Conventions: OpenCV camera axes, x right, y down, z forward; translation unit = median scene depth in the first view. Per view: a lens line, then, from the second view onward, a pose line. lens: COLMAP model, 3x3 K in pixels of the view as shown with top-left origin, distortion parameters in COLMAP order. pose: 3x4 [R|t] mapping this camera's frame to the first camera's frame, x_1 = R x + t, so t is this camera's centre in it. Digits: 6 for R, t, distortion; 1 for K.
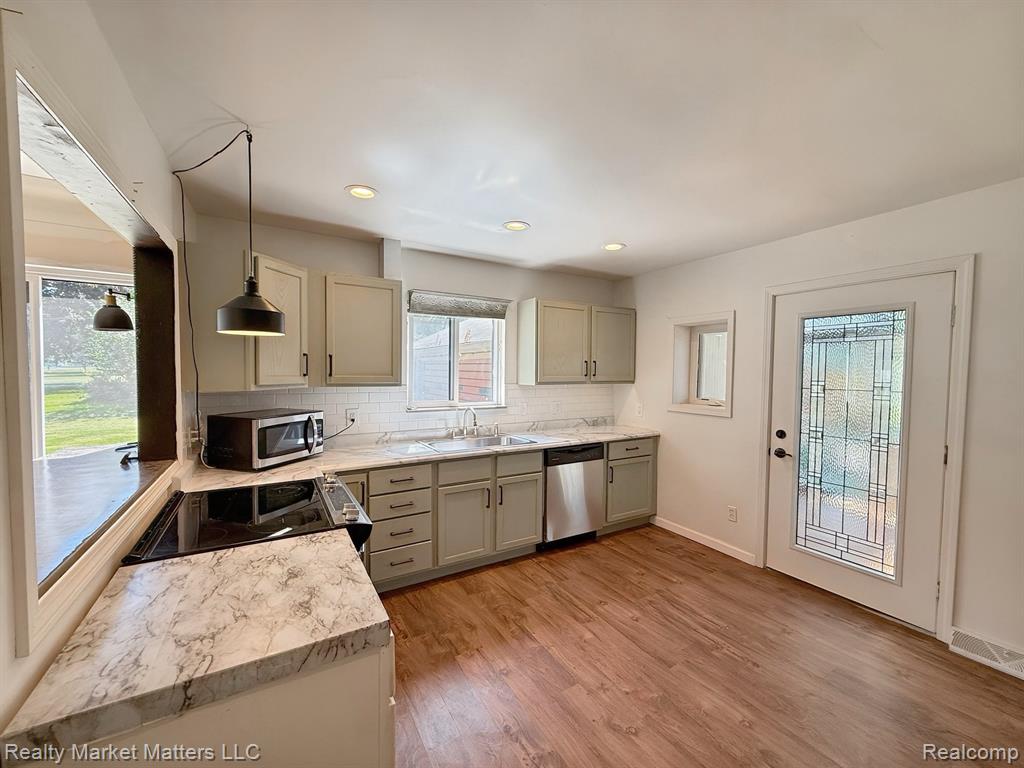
lens RADIAL K [[408.7, 0, 508.1], [0, 408.7, 381.4], [0, 0, 1]] dist [-0.002037, 0.000066]
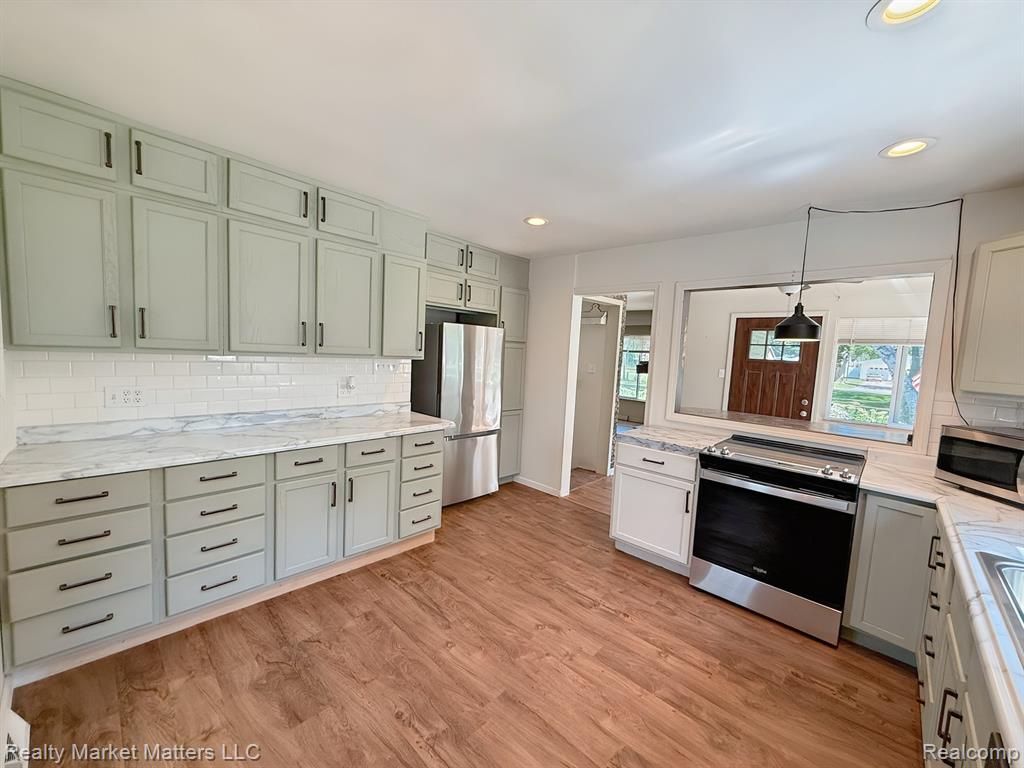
lens RADIAL K [[408.7, 0, 511.2], [0, 408.7, 385.6], [0, 0, 1]] dist [-0.002037, 0.000066]
pose [[-0.958384, -0.034426, -0.283400, 0.656075], [-0.069603, 0.990923, 0.115007, -0.040556], [0.276869, 0.129947, -0.952081, 1.756879]]
